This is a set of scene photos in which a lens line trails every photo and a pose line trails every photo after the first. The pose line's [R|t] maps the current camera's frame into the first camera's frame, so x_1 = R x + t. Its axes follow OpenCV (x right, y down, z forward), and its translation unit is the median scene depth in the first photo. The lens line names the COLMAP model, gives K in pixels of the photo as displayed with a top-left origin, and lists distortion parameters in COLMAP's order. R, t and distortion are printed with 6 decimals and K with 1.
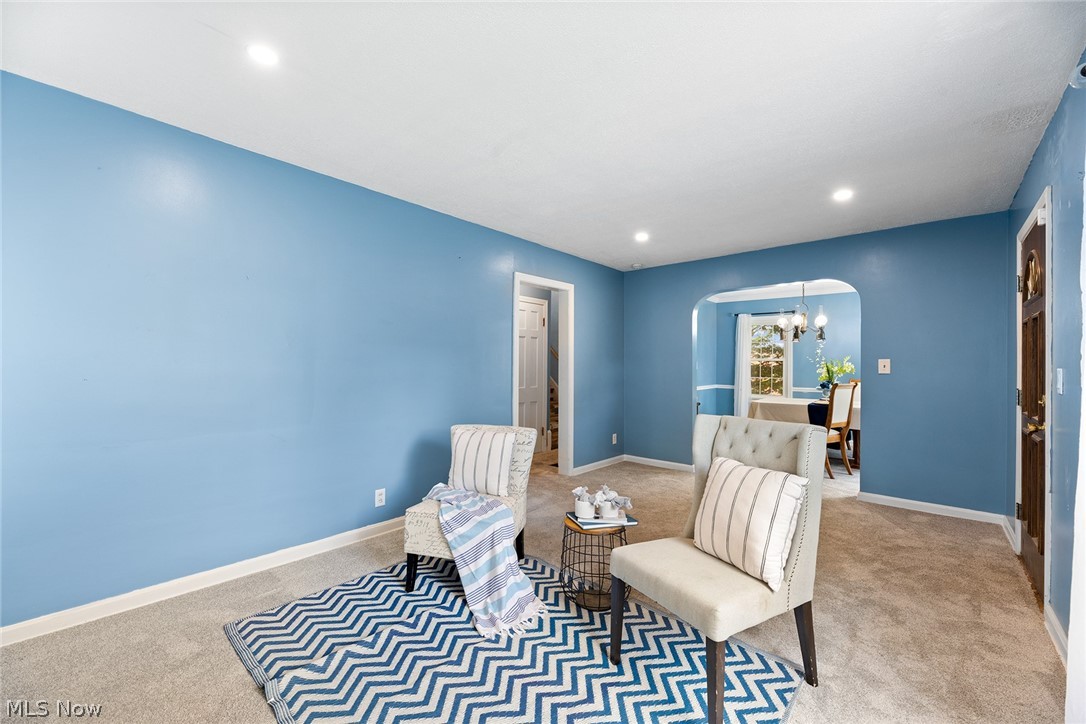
lens RADIAL K [[440.7, 0, 543.0], [0, 440.7, 362.0], [0, 0, 1]] dist [0.003313, -0.000535]
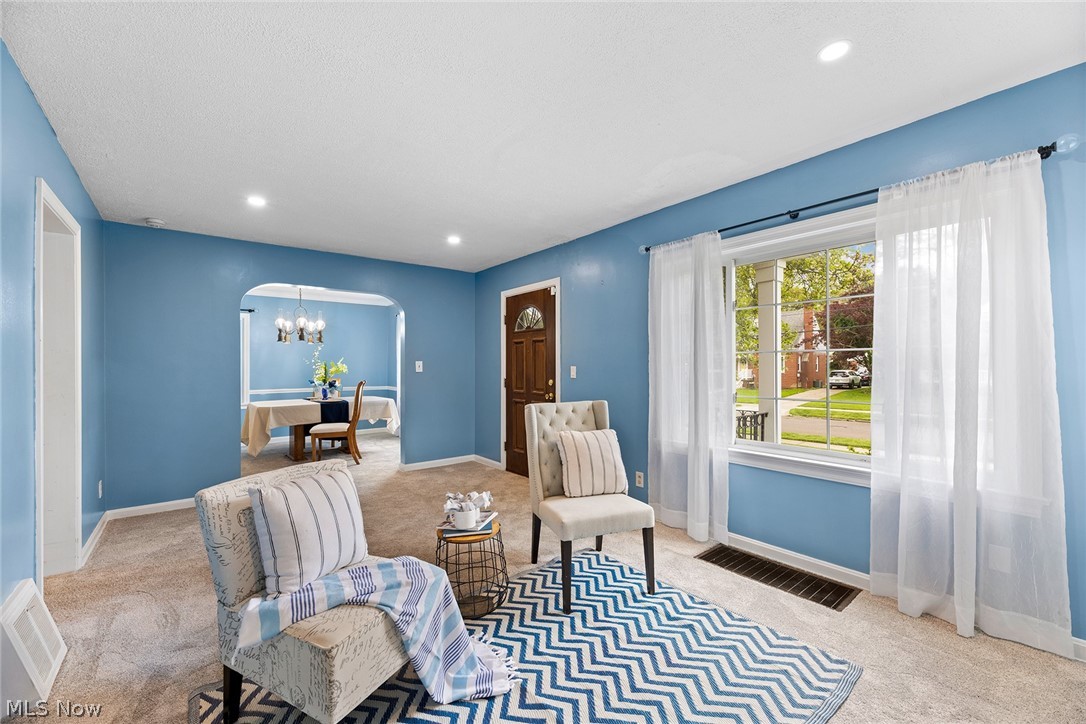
lens RADIAL K [[440.7, 0, 543.0], [0, 440.7, 362.0], [0, 0, 1]] dist [0.003313, -0.000535]
pose [[0.156701, 0.000914, 0.987646, -0.497093], [0.000782, 0.999999, -0.001050, -0.002479], [-0.987646, 0.000937, 0.156700, 0.417317]]
